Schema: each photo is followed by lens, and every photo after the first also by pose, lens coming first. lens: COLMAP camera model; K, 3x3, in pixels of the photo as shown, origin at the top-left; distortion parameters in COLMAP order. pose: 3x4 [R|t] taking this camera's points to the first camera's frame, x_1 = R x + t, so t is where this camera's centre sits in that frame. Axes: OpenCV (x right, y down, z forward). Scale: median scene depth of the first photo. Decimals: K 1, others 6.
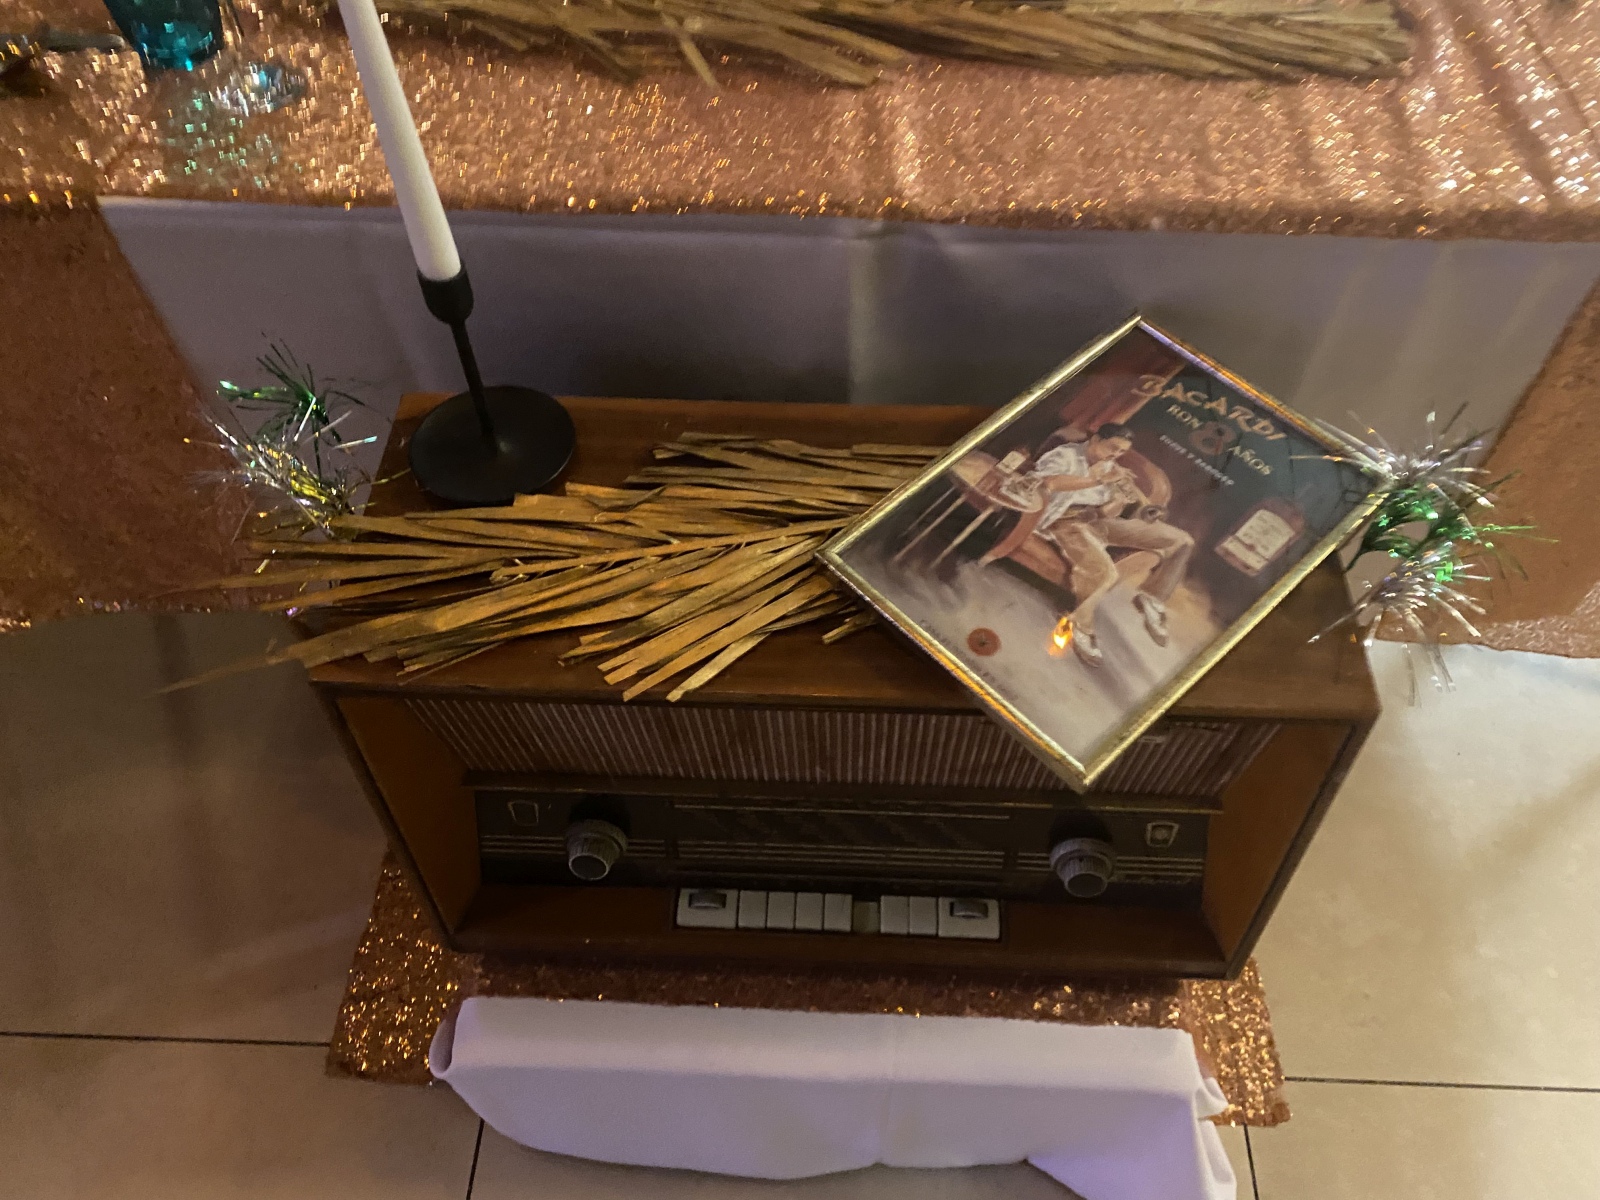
lens RADIAL K [[1215.4, 0, 806.4], [0, 1215.4, 595.8], [0, 0, 1]] dist [0.025013, -0.038127]
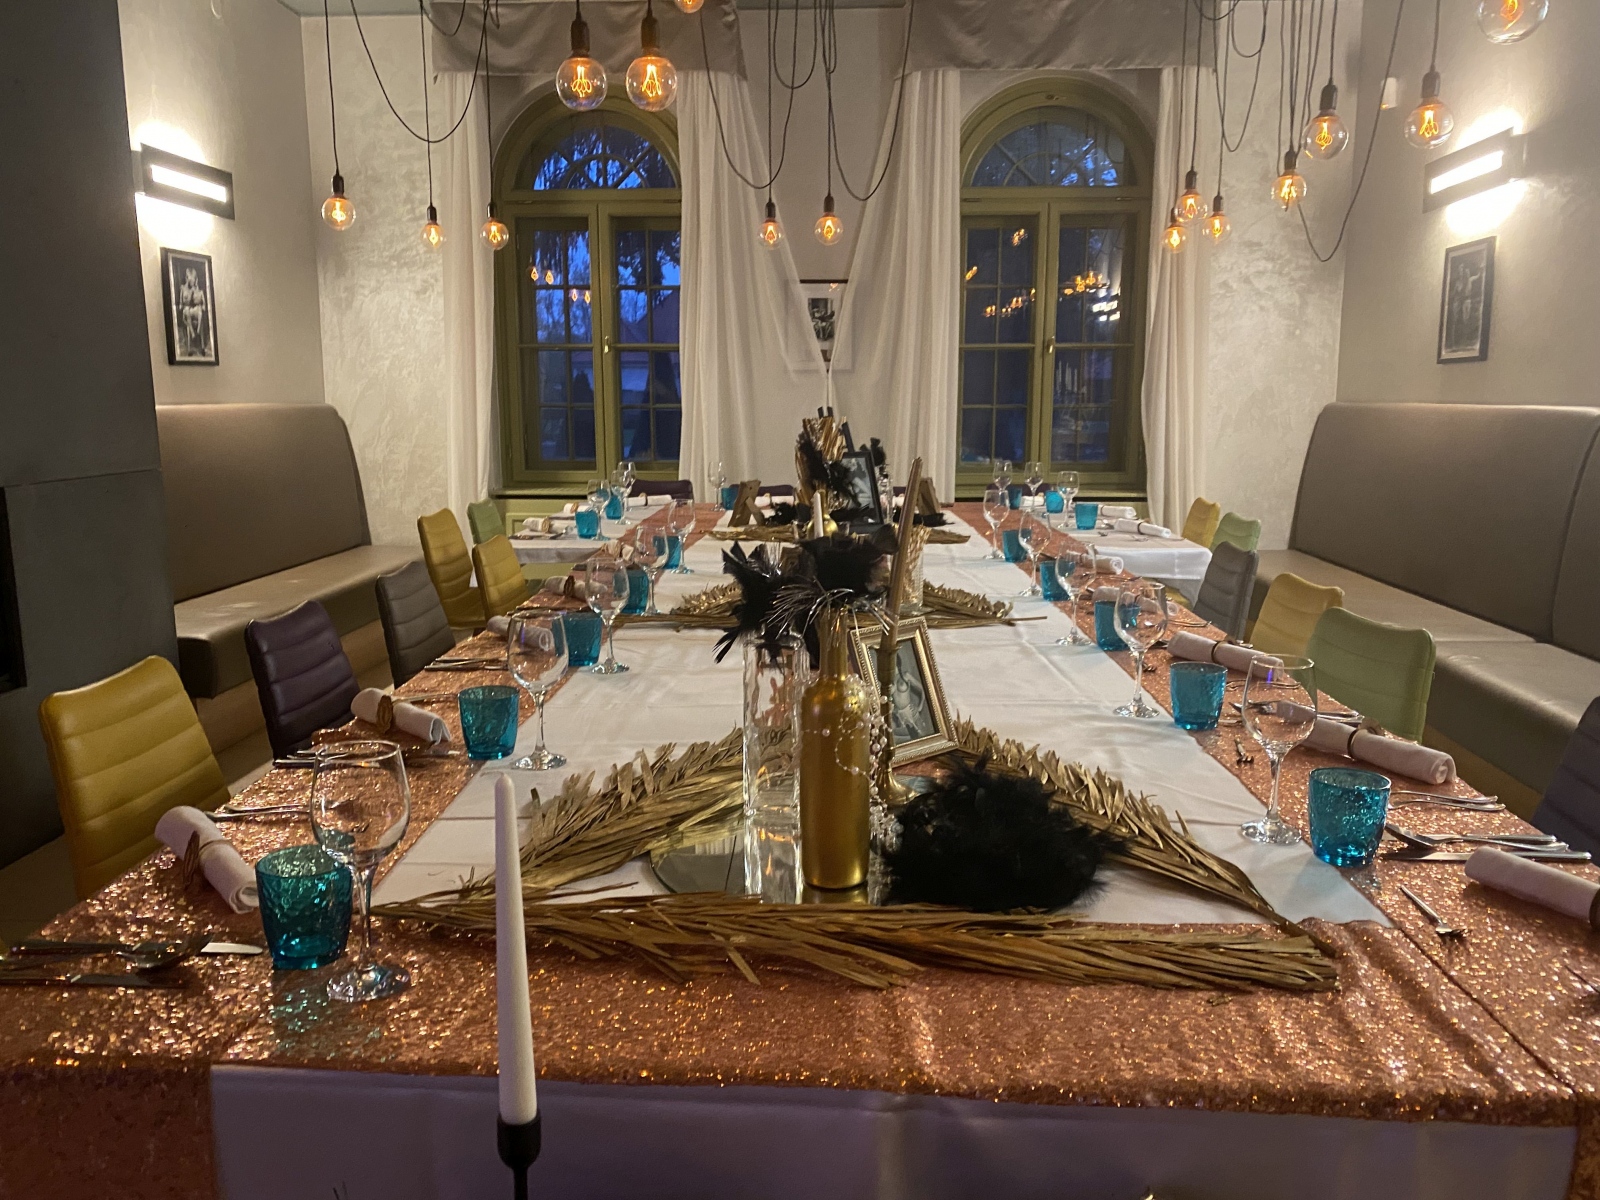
lens RADIAL K [[1215.4, 0, 794.8], [0, 1215.4, 602.5], [0, 0, 1]] dist [0.025013, -0.038127]
pose [[0.999878, 0.015631, 0.000095, -0.046238], [-0.011125, 0.715862, -0.698154, 0.150022], [-0.010981, 0.698067, 0.715948, -0.112769]]
